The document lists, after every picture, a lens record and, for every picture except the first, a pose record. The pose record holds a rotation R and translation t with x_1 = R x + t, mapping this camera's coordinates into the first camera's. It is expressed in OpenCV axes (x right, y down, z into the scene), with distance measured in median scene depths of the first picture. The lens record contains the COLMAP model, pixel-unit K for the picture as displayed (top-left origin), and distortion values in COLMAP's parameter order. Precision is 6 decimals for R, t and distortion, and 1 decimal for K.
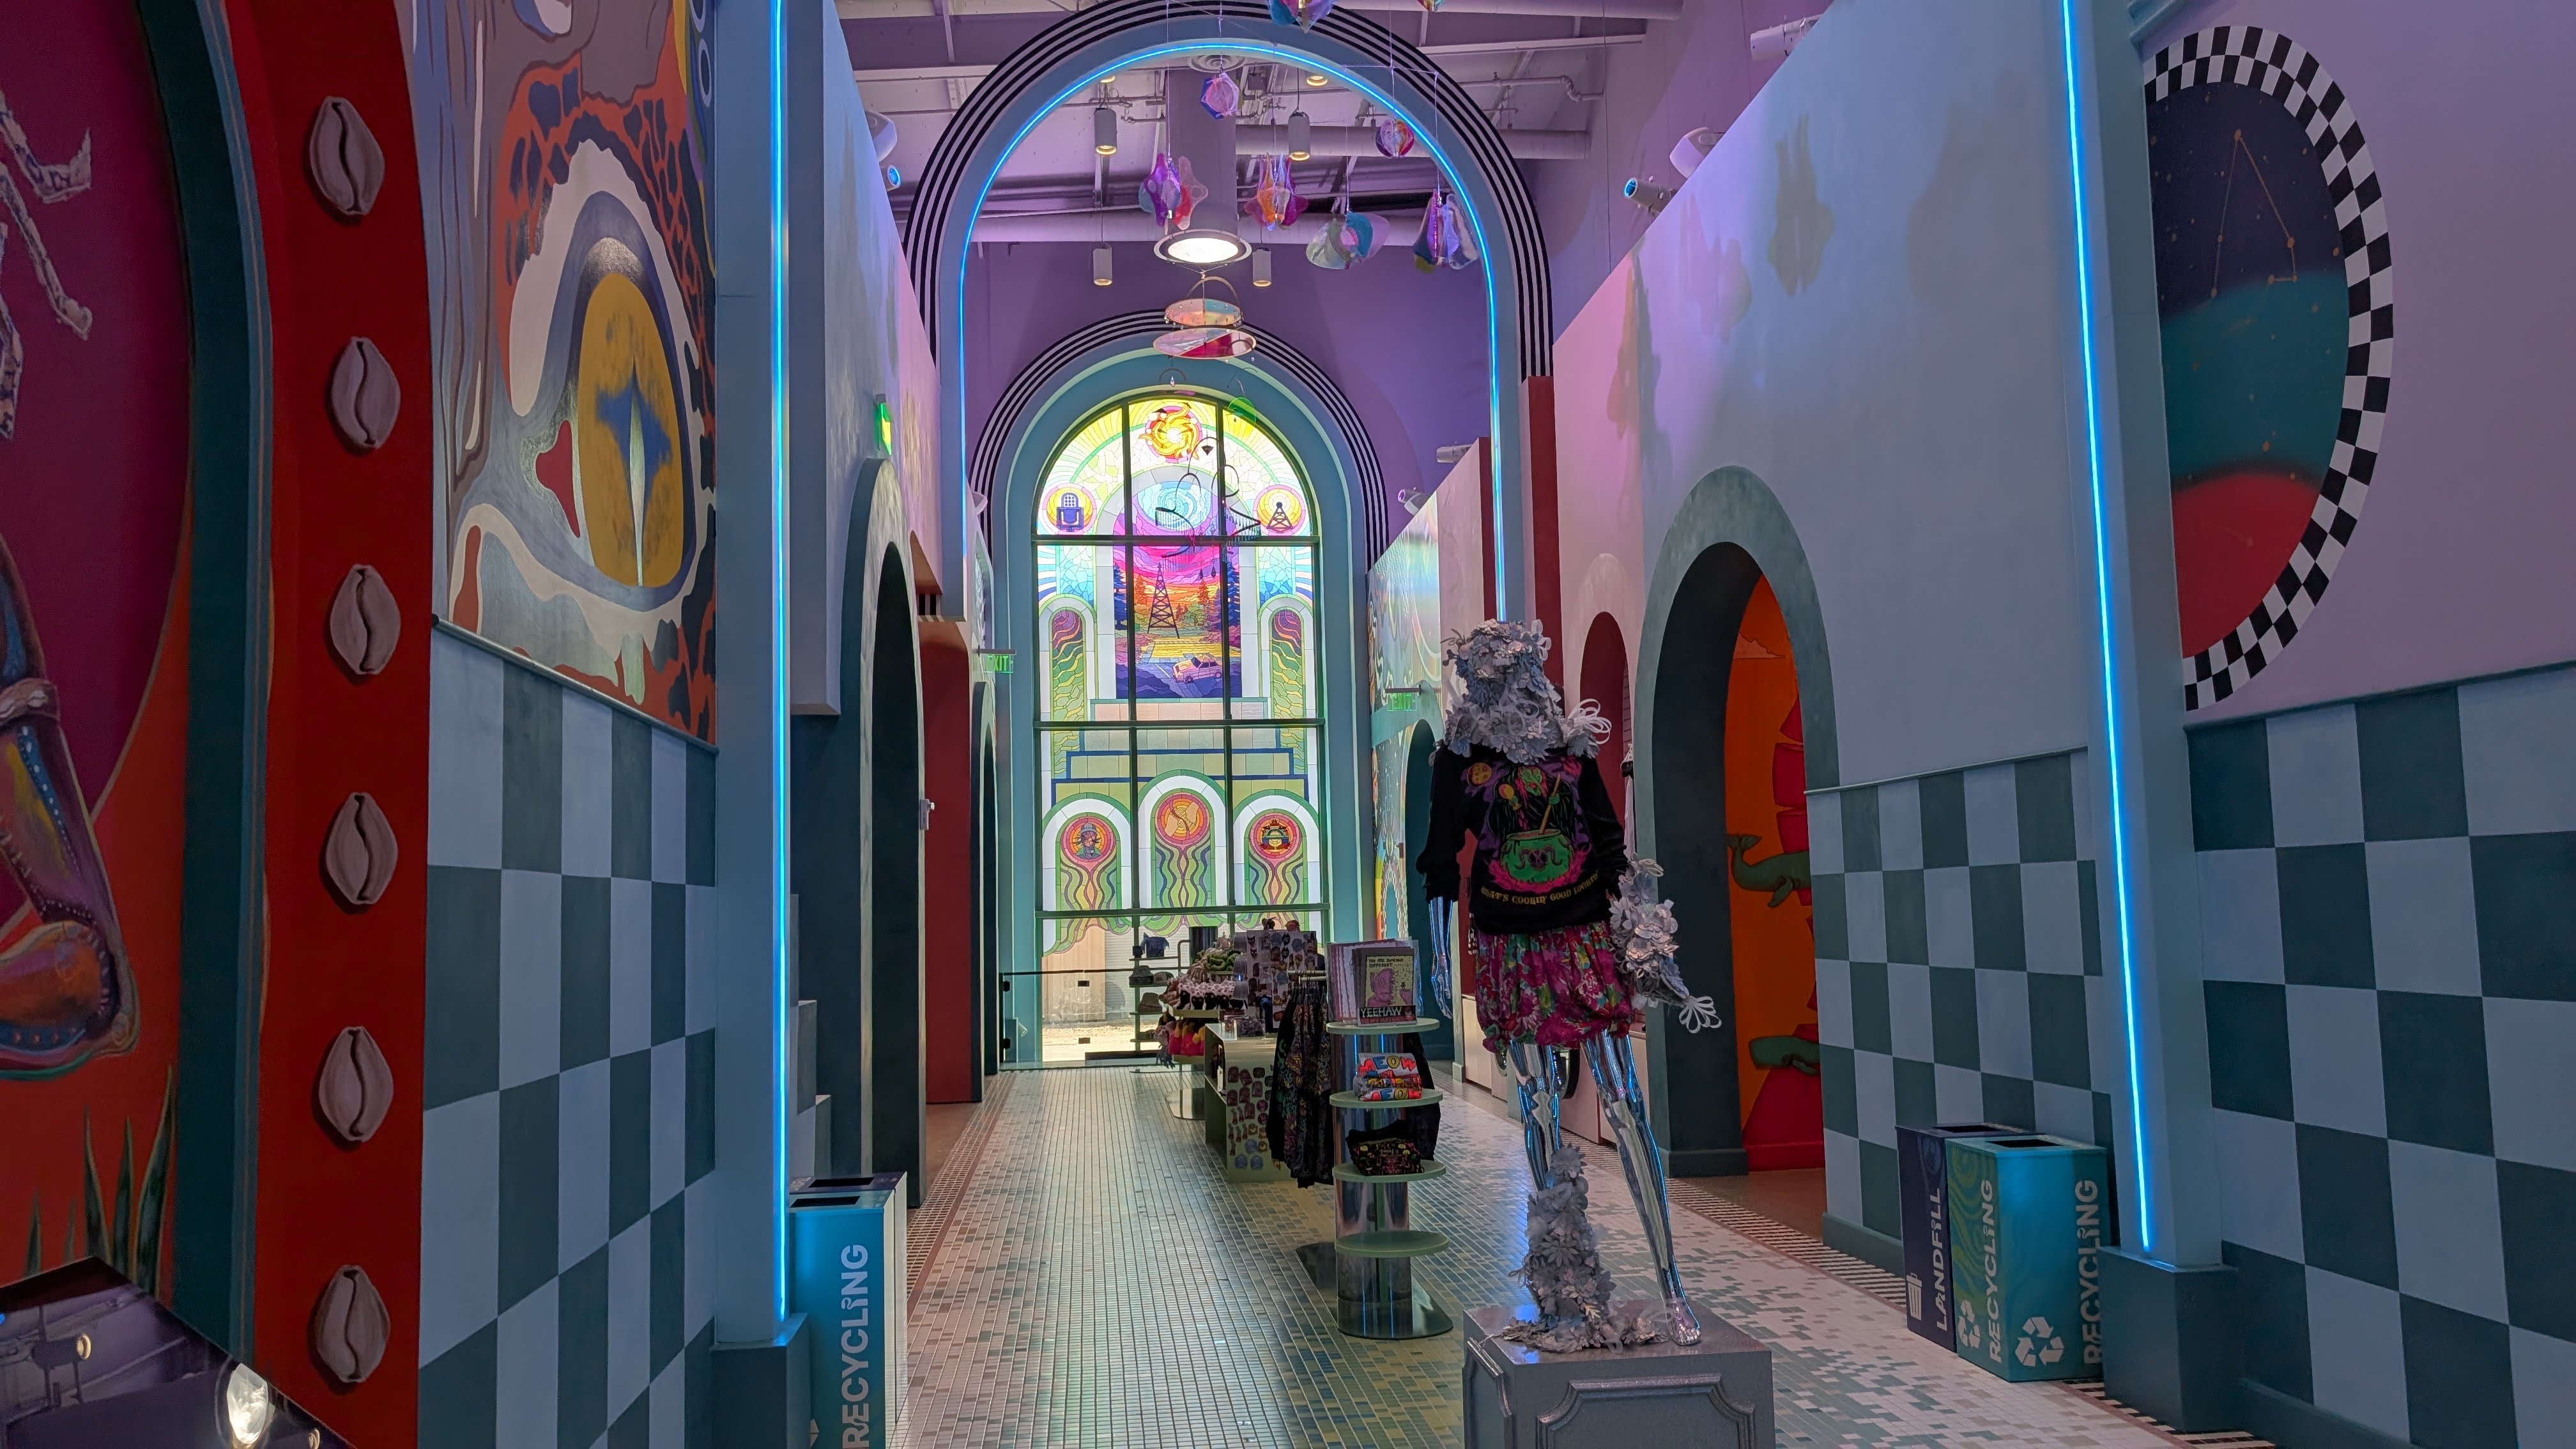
lens RADIAL K [[1869.9, 0, 1293.2], [0, 1869.9, 738.0], [0, 0, 1]] dist [0.006378, 0.004822]
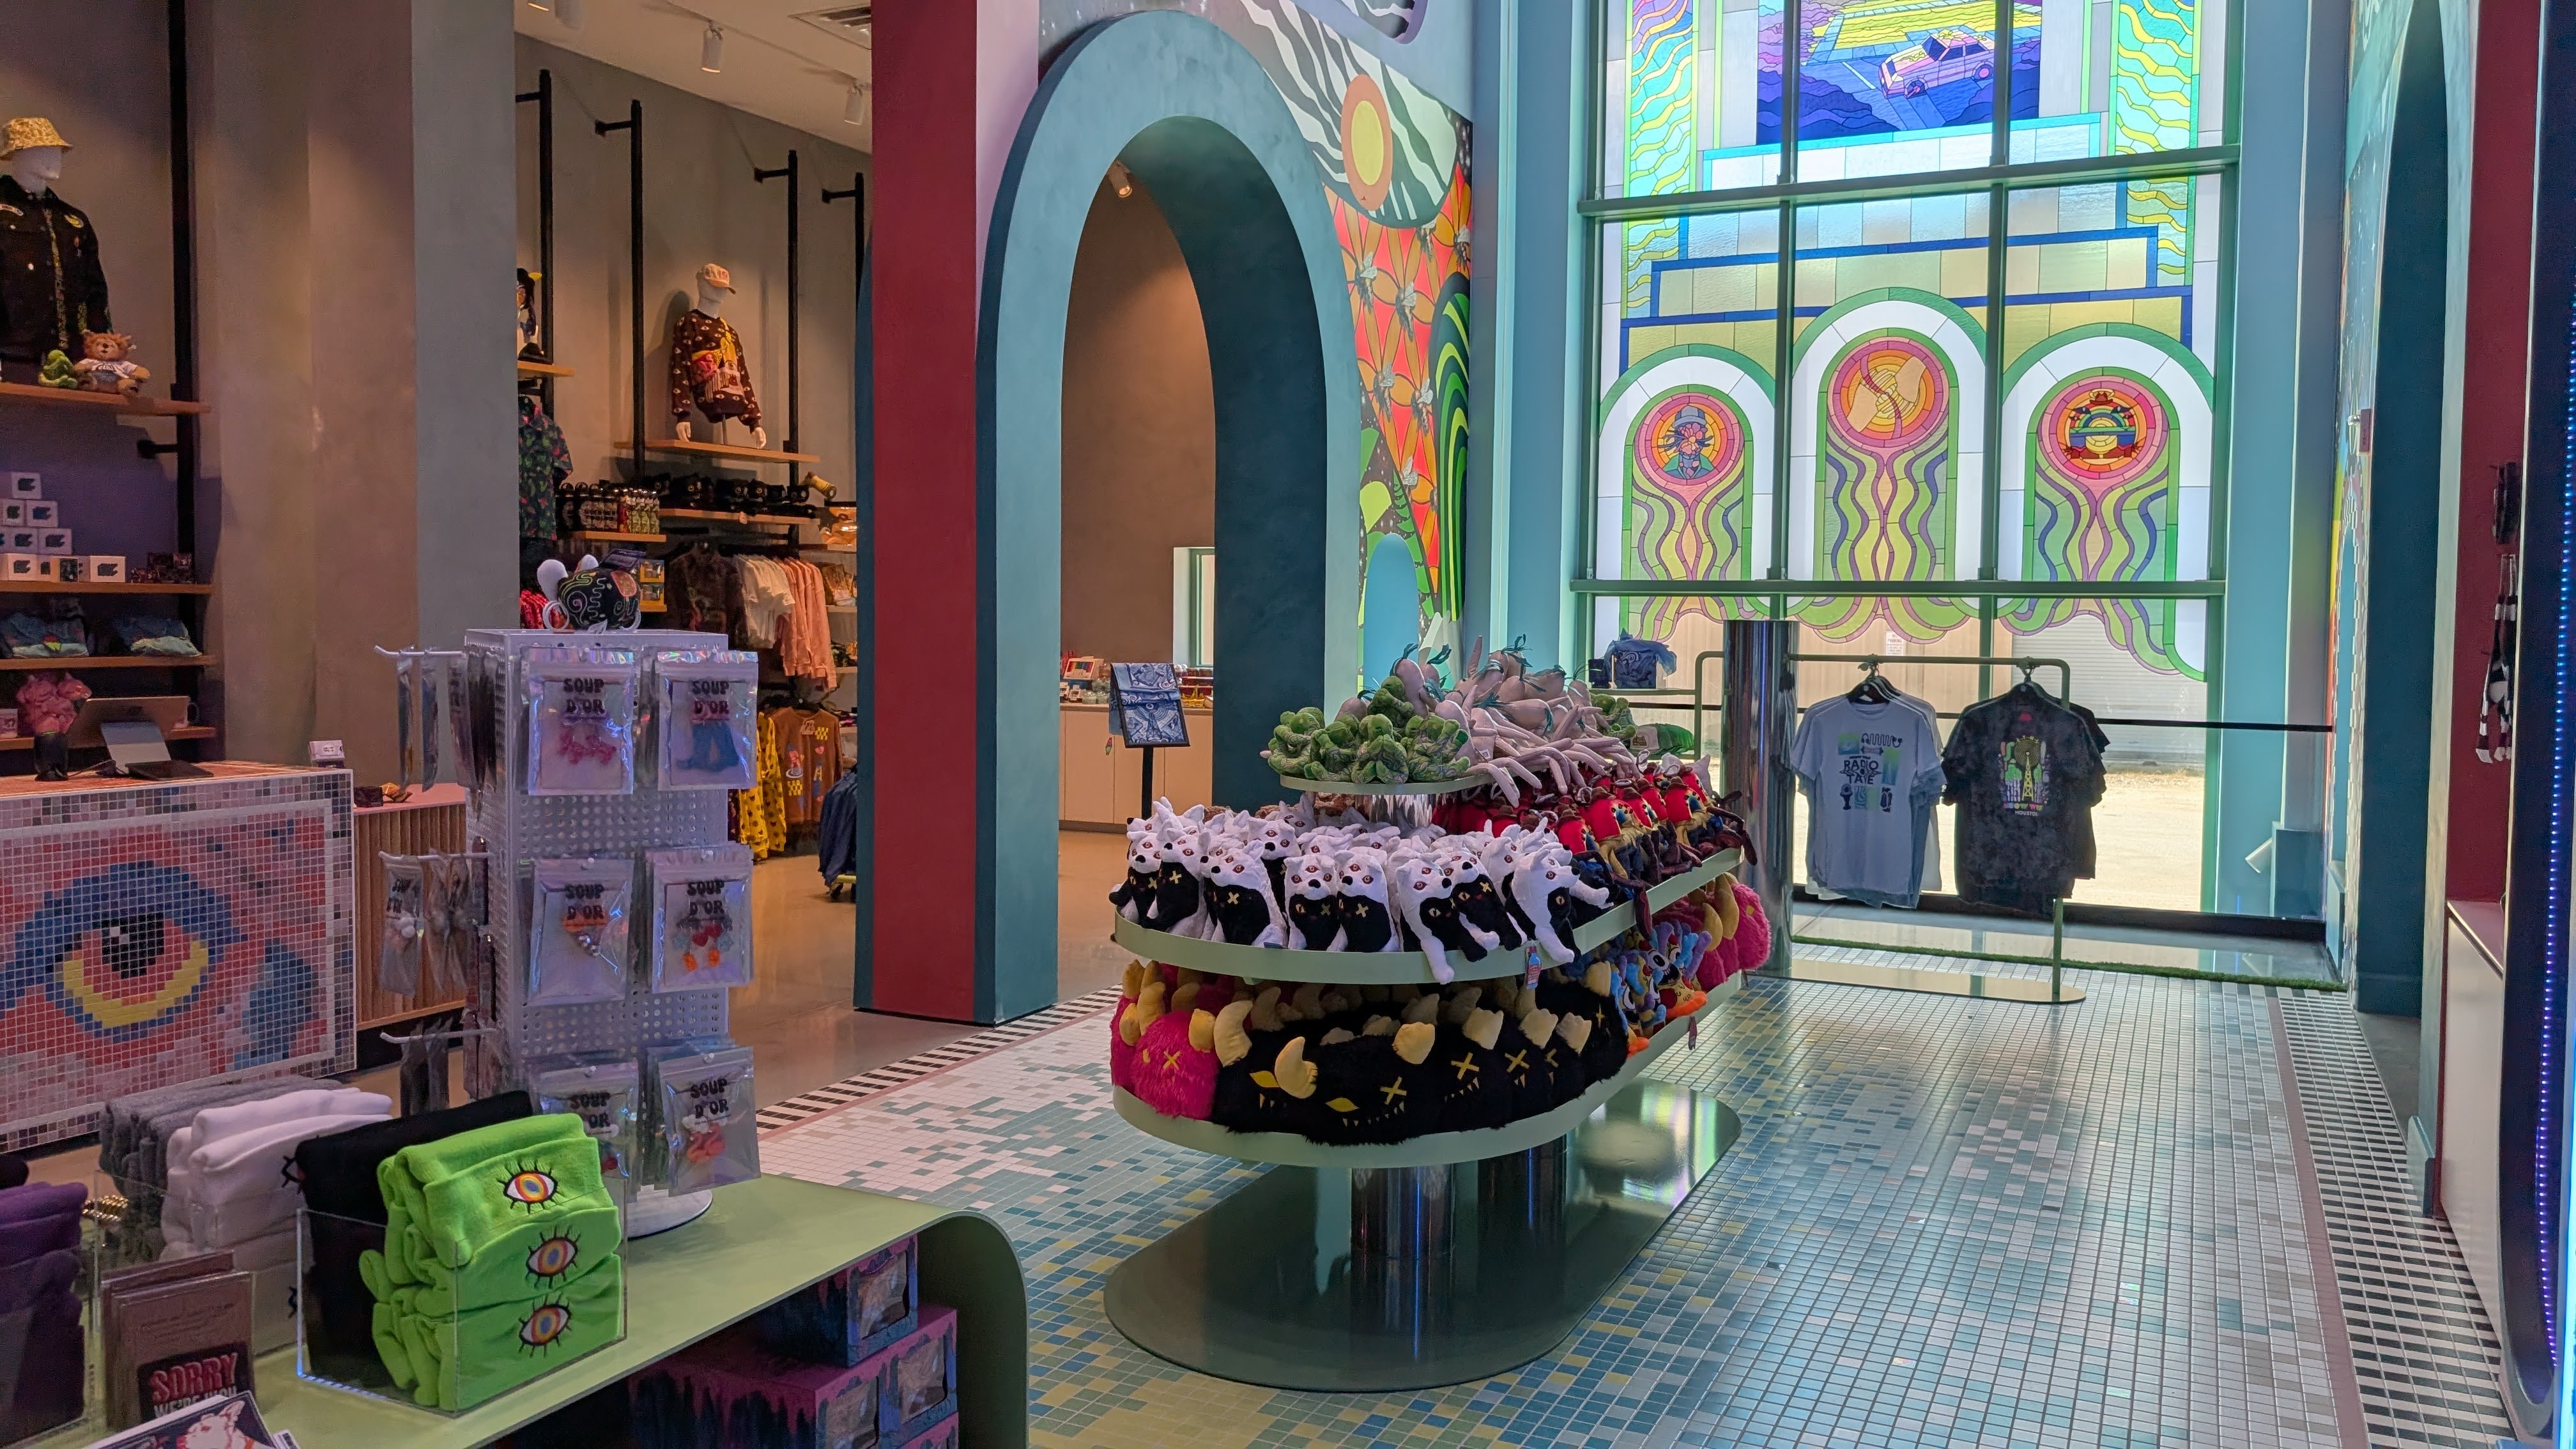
lens RADIAL K [[1869.9, 0, 1285.7], [0, 1869.9, 702.3], [0, 0, 1]] dist [0.006378, 0.004822]
pose [[0.843662, 0.063914, -0.533057, 0.069376], [0.017420, 0.989107, 0.146165, 0.048590], [0.536592, -0.132600, 0.833359, 0.514938]]
